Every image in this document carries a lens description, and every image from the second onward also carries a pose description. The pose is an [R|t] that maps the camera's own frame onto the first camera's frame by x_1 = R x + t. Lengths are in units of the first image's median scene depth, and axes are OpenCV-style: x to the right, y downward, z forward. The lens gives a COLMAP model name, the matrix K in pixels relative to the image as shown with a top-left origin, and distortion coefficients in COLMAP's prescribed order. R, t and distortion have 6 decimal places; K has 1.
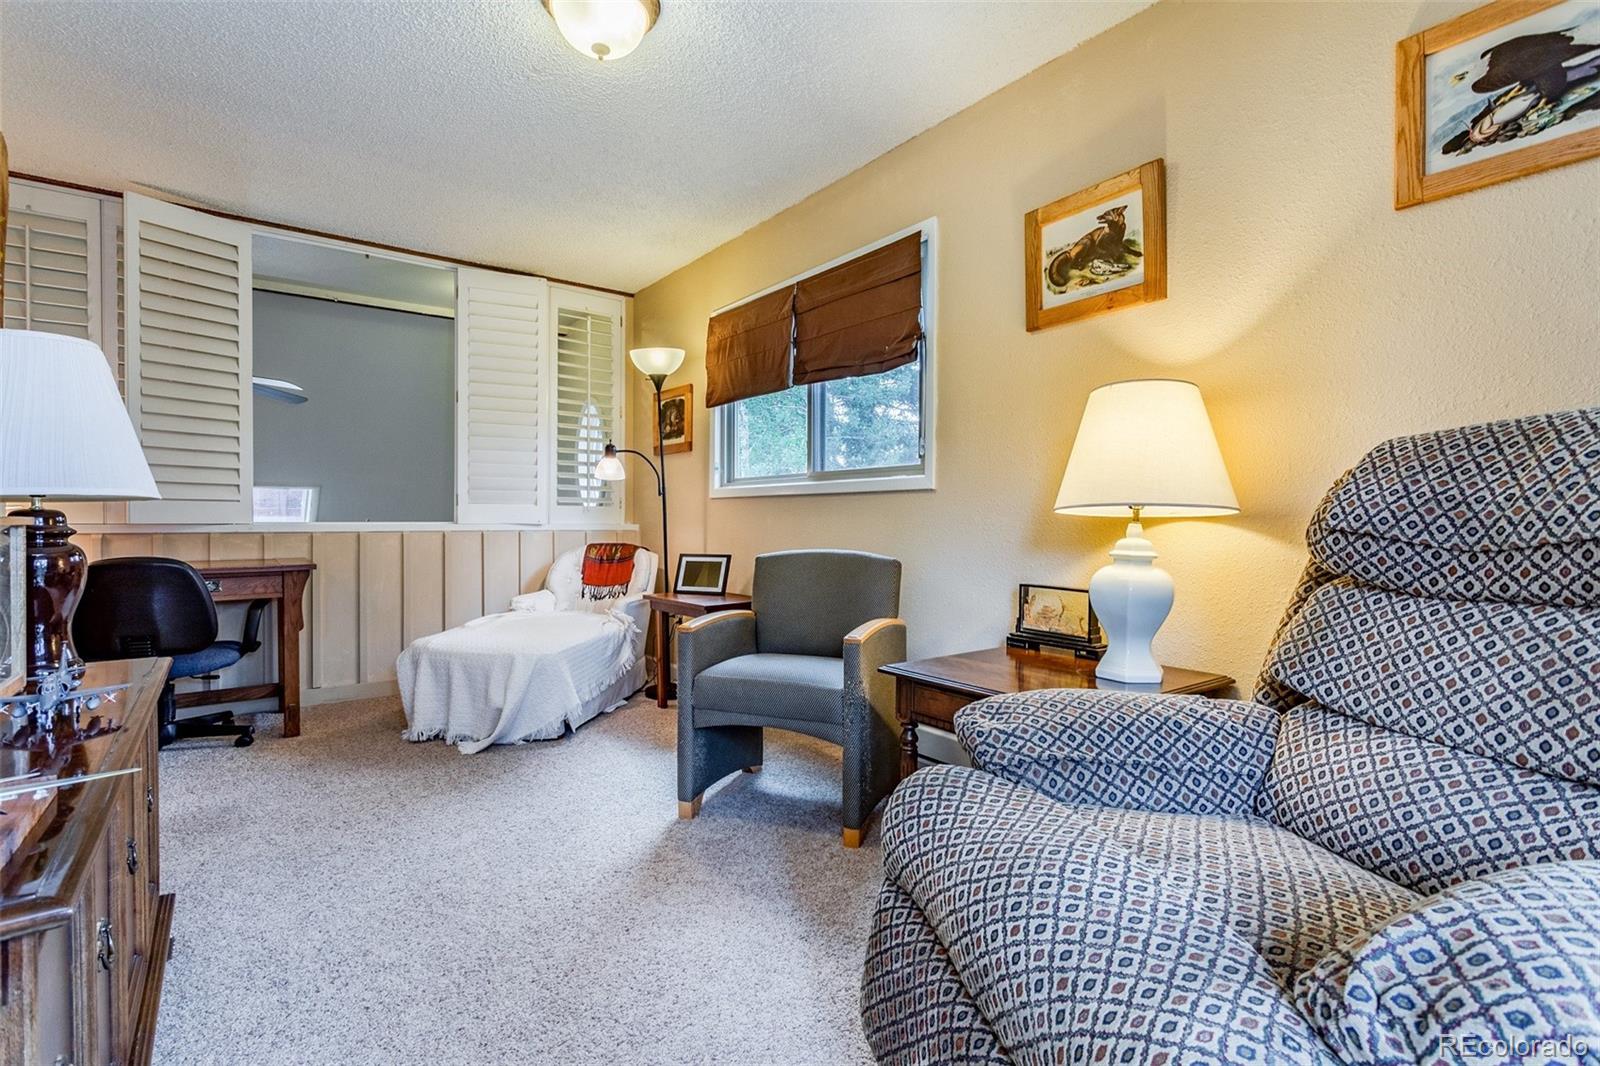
lens RADIAL K [[758.6, 0, 799.7], [0, 758.6, 525.2], [0, 0, 1]] dist [-0.001352, 0.002298]
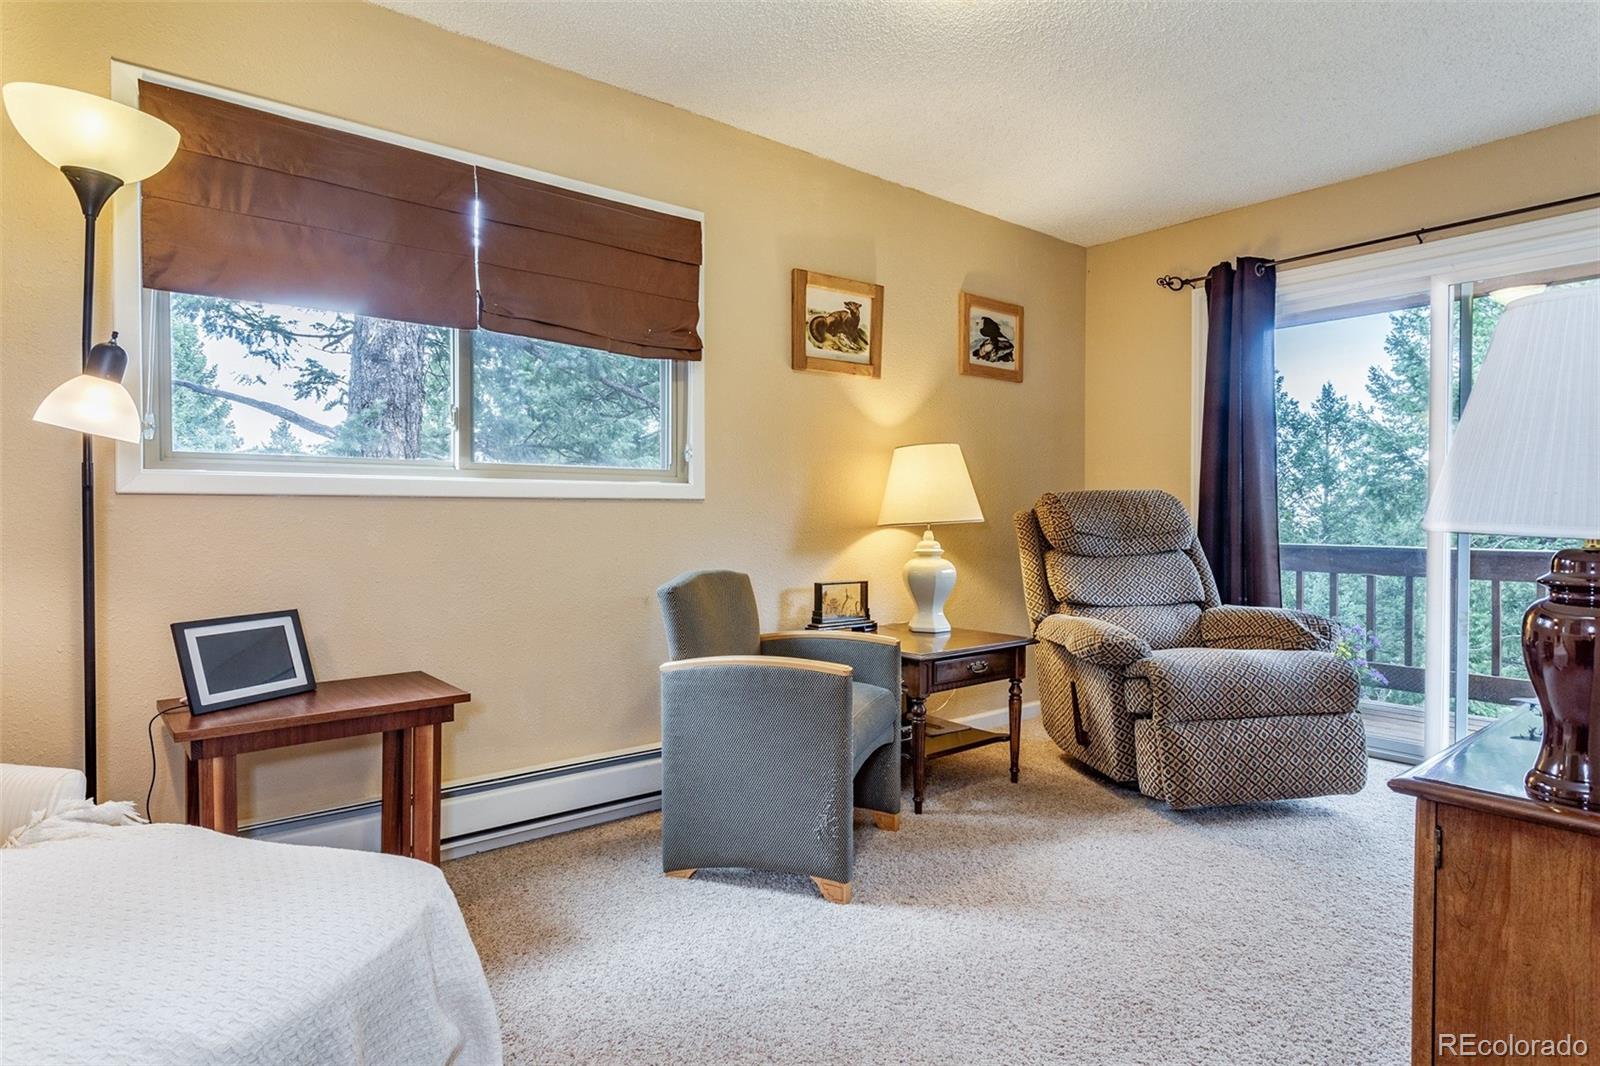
lens RADIAL K [[848.6, 0, 799.1], [0, 848.6, 527.0], [0, 0, 1]] dist [-0.007087, 0.005404]
pose [[-0.027104, -0.010808, 0.999574, -1.111394], [0.010238, 0.999886, 0.011089, -0.029949], [-0.999580, 0.010534, -0.026990, 1.140773]]
